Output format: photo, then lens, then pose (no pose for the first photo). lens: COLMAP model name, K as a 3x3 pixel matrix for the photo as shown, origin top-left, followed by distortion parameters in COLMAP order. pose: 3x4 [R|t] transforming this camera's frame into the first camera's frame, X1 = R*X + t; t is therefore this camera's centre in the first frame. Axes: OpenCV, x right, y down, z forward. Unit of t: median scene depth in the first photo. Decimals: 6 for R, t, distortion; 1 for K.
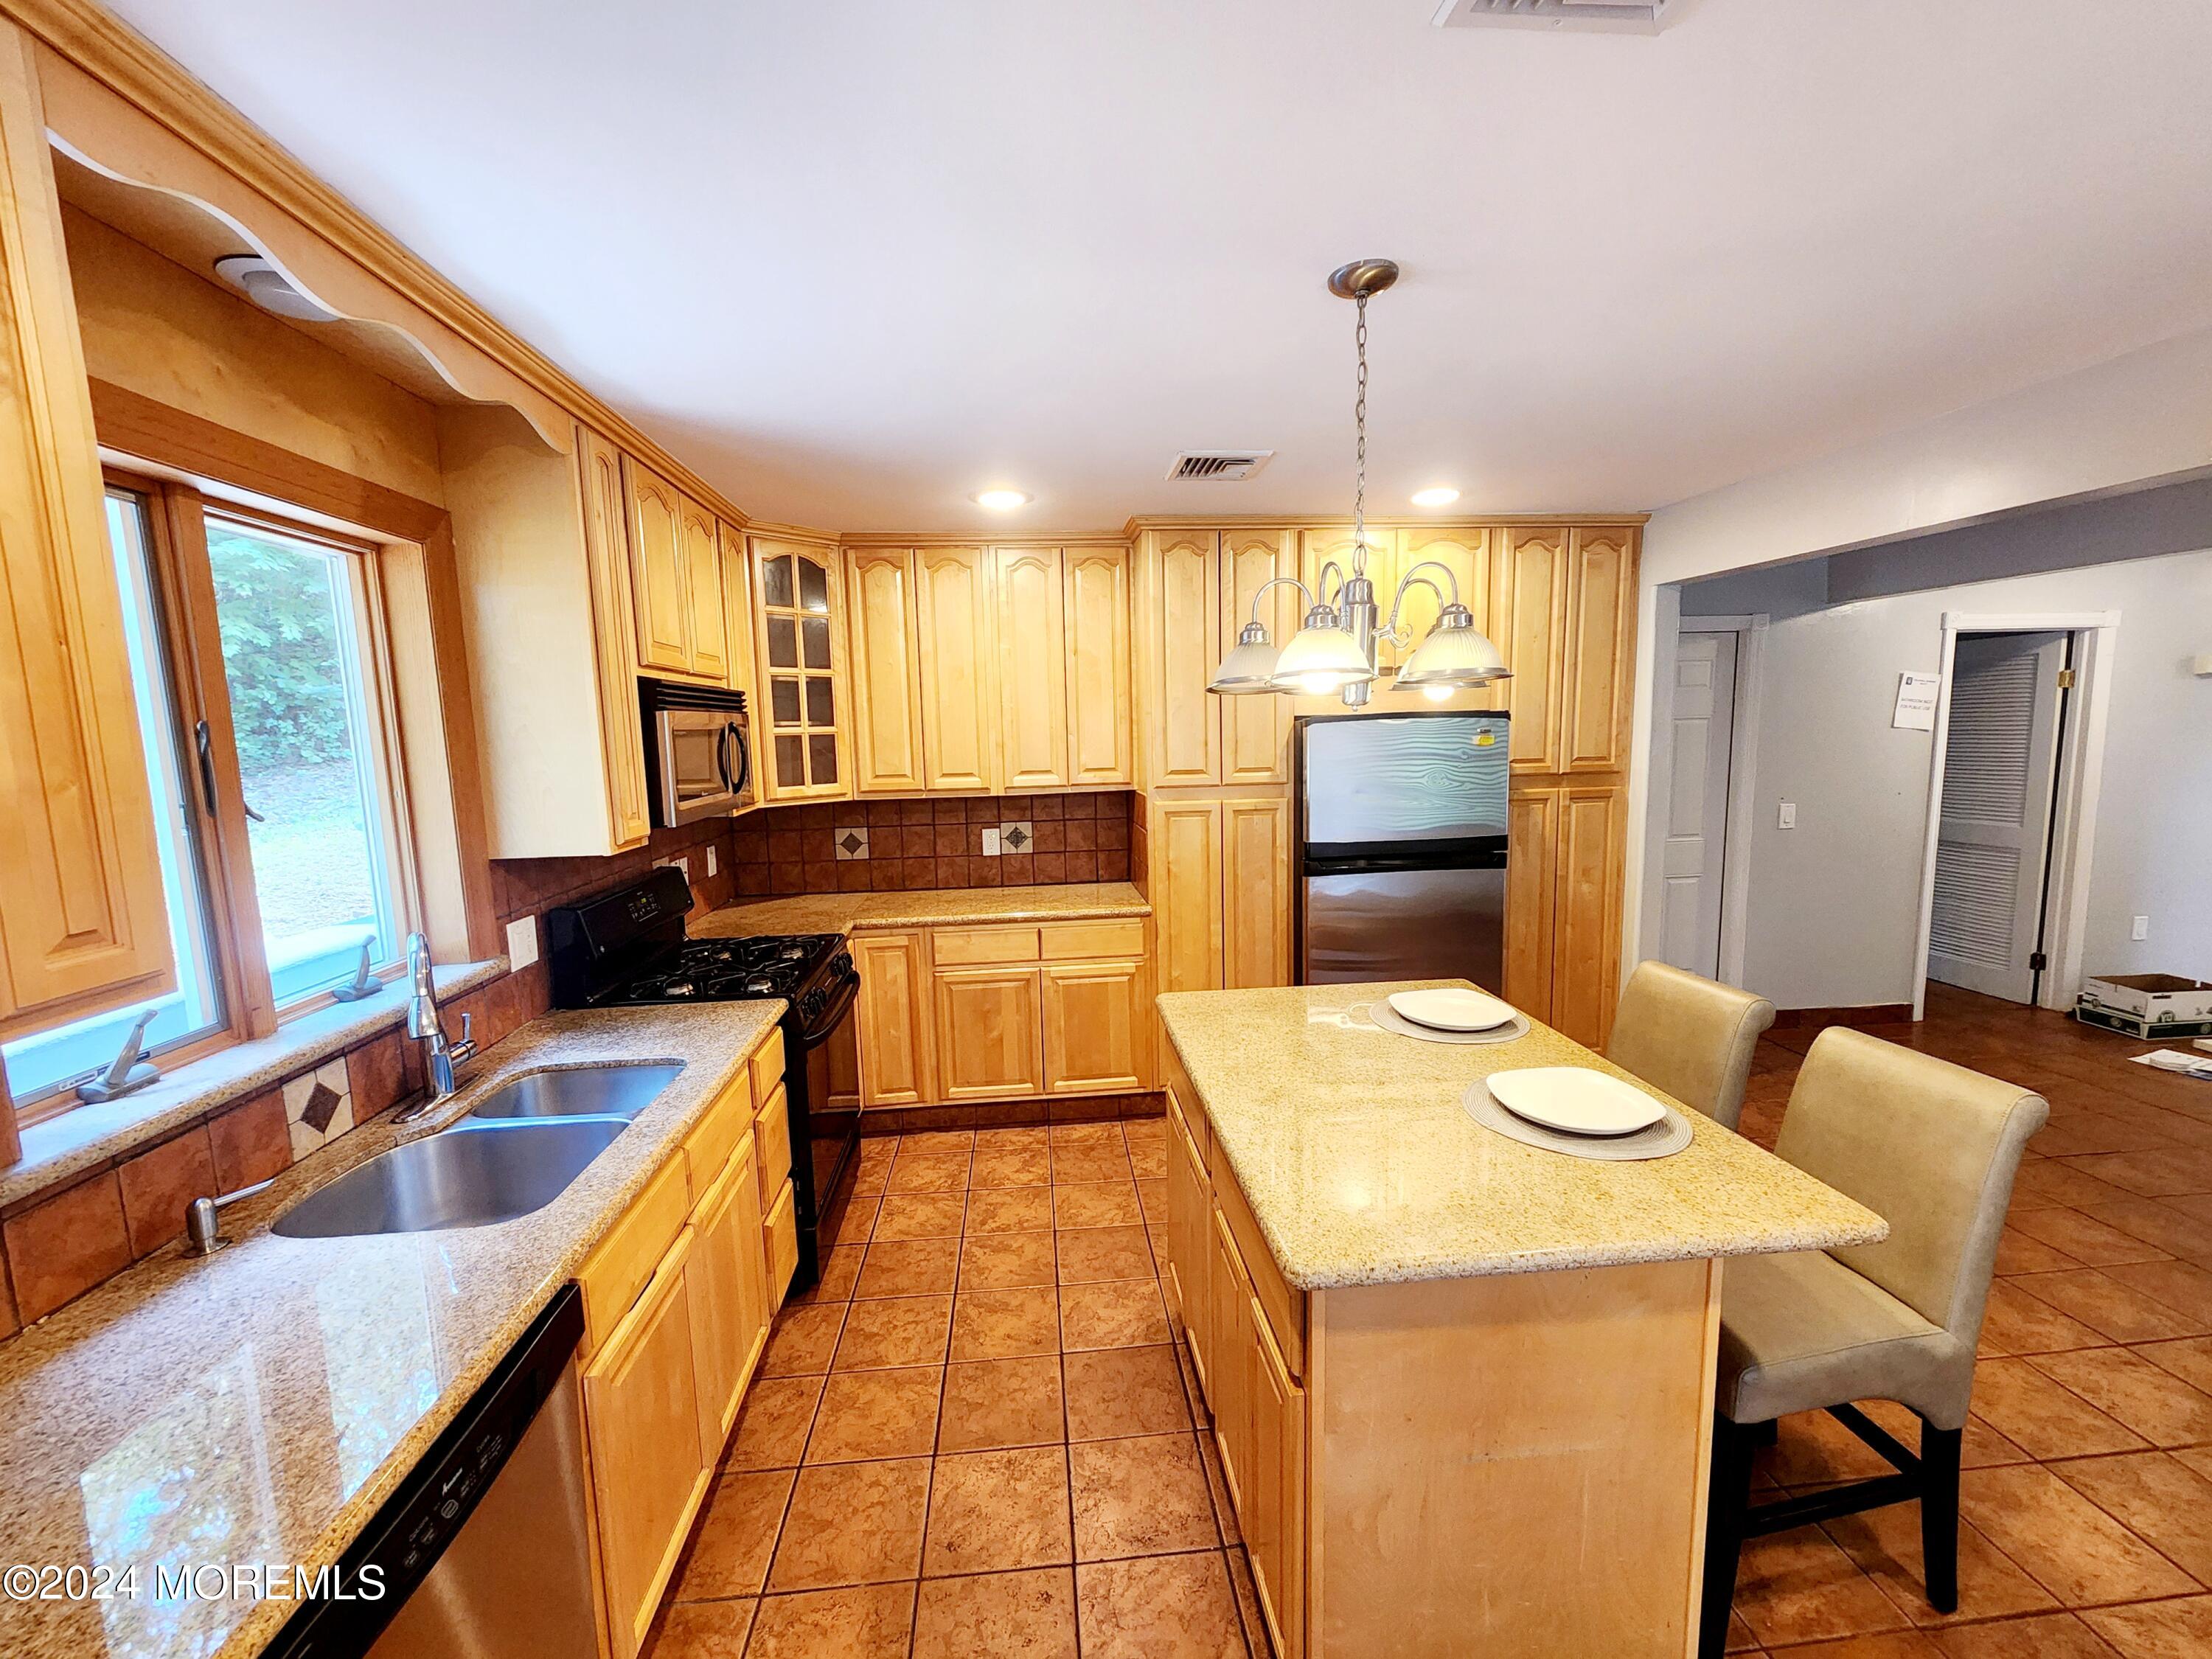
lens RADIAL K [[894.8, 0, 1100.9], [0, 894.8, 835.8], [0, 0, 1]] dist [-0.000220, 0.000131]
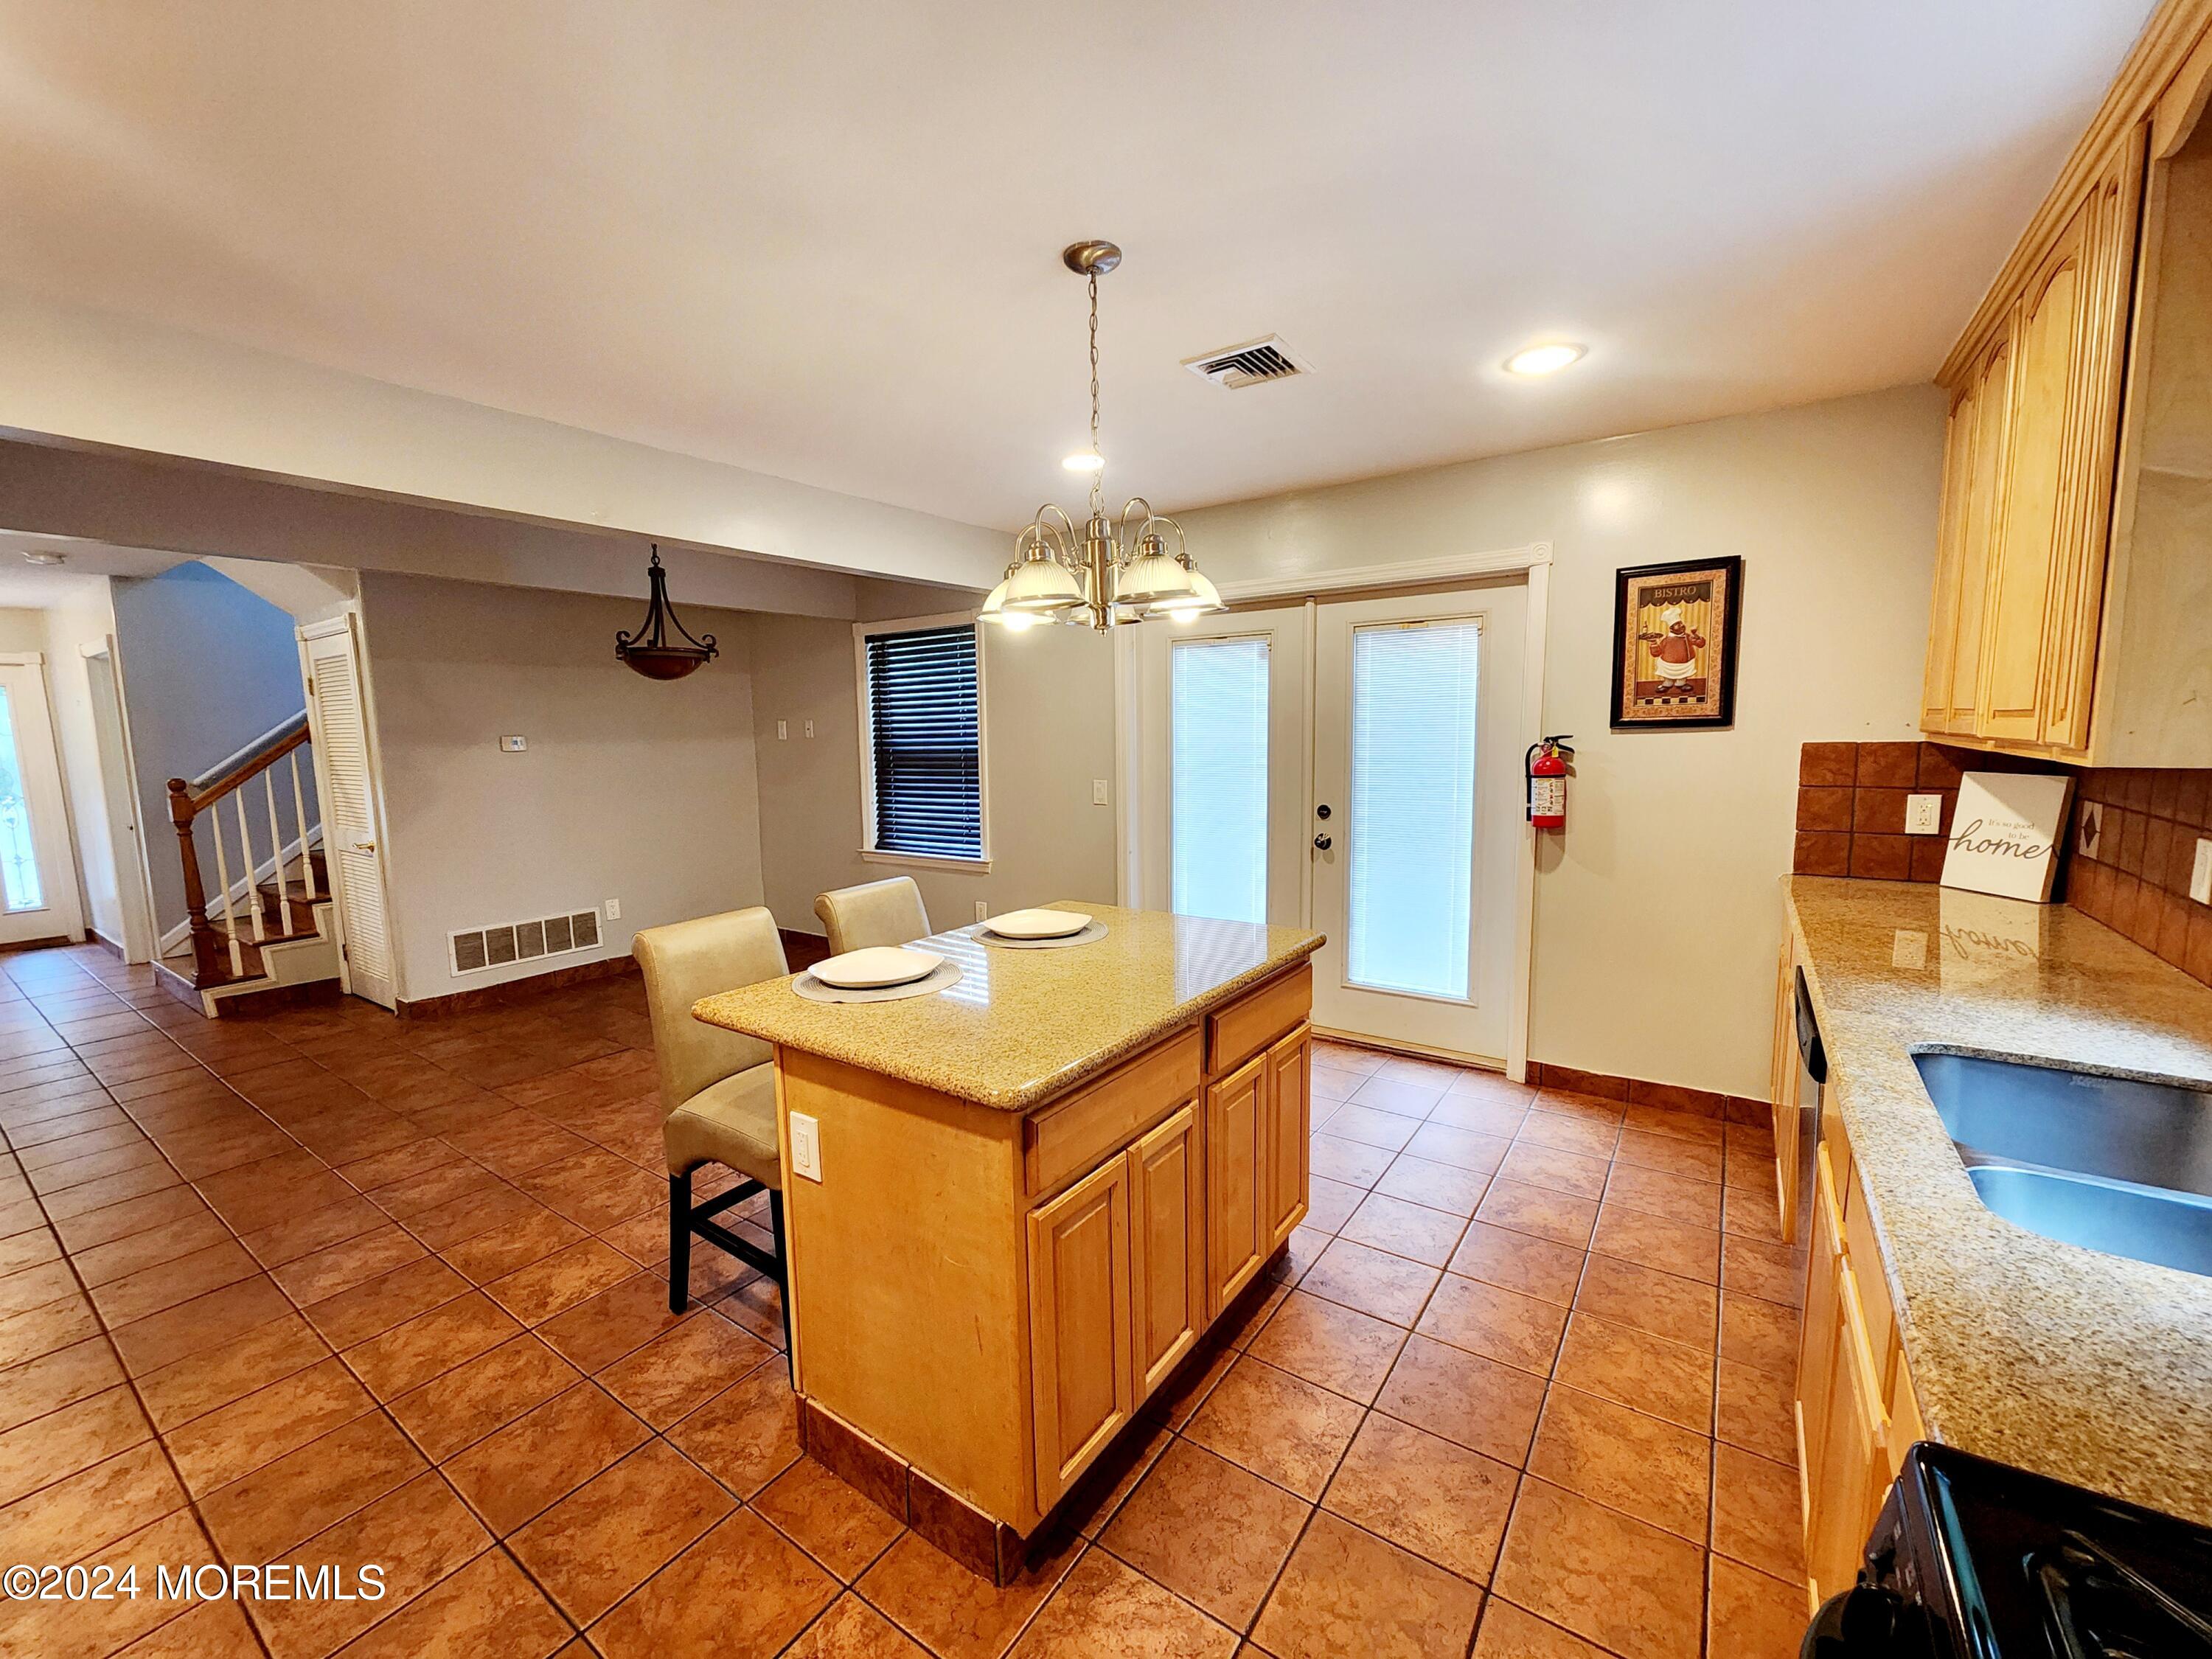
lens RADIAL K [[894.8, 0, 1100.9], [0, 894.8, 835.8], [0, 0, 1]] dist [-0.000220, 0.000131]
pose [[-0.761648, -0.032354, 0.647183, -0.414765], [0.118581, 0.974928, 0.188292, -0.095184], [-0.637049, 0.220156, -0.738715, 1.670148]]
